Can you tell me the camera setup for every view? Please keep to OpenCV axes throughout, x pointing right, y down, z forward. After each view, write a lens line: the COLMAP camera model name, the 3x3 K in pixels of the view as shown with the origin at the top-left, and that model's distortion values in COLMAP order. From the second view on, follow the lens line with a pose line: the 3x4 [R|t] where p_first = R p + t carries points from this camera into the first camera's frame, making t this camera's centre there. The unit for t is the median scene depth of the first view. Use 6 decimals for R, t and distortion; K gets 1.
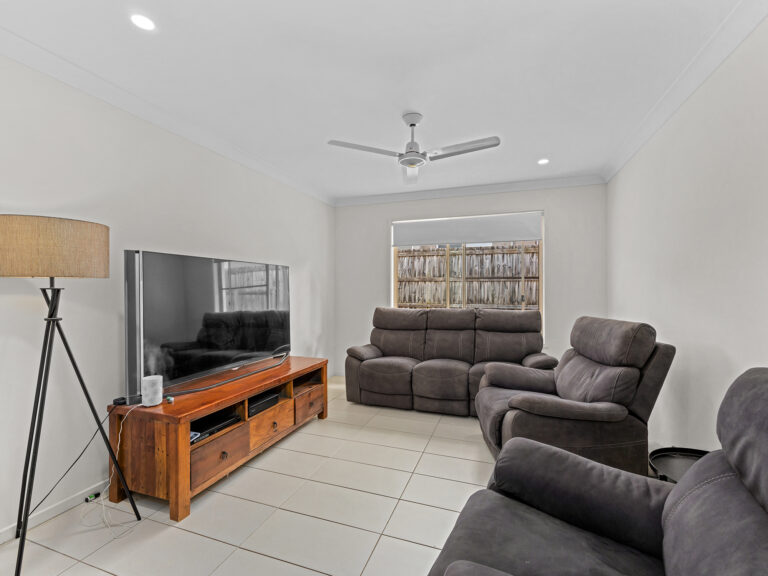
lens RADIAL K [[349.1, 0, 384.3], [0, 349.1, 285.9], [0, 0, 1]] dist [-0.001219, -0.000213]
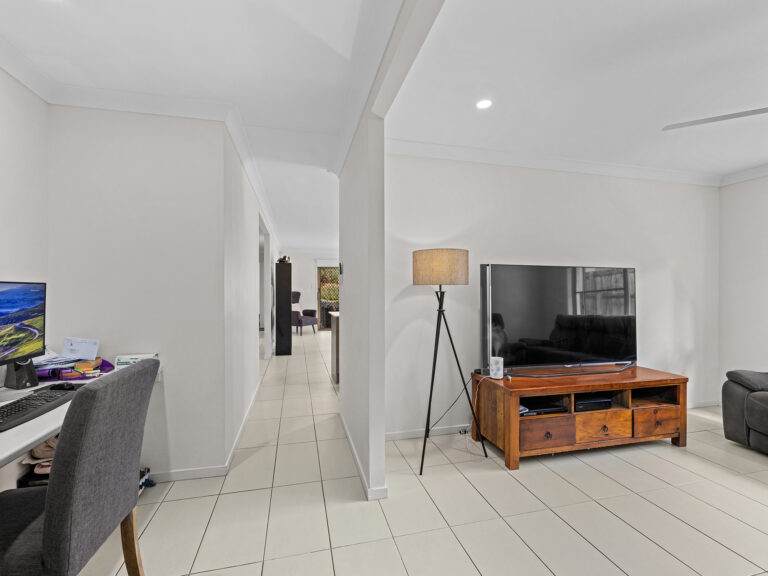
lens RADIAL K [[349.1, 0, 384.3], [0, 349.1, 285.9], [0, 0, 1]] dist [-0.001219, -0.000213]
pose [[0.561377, -0.007822, -0.827523, 0.191222], [0.001330, 0.999963, -0.008550, -0.003970], [0.827559, 0.003699, 0.561366, -0.105170]]
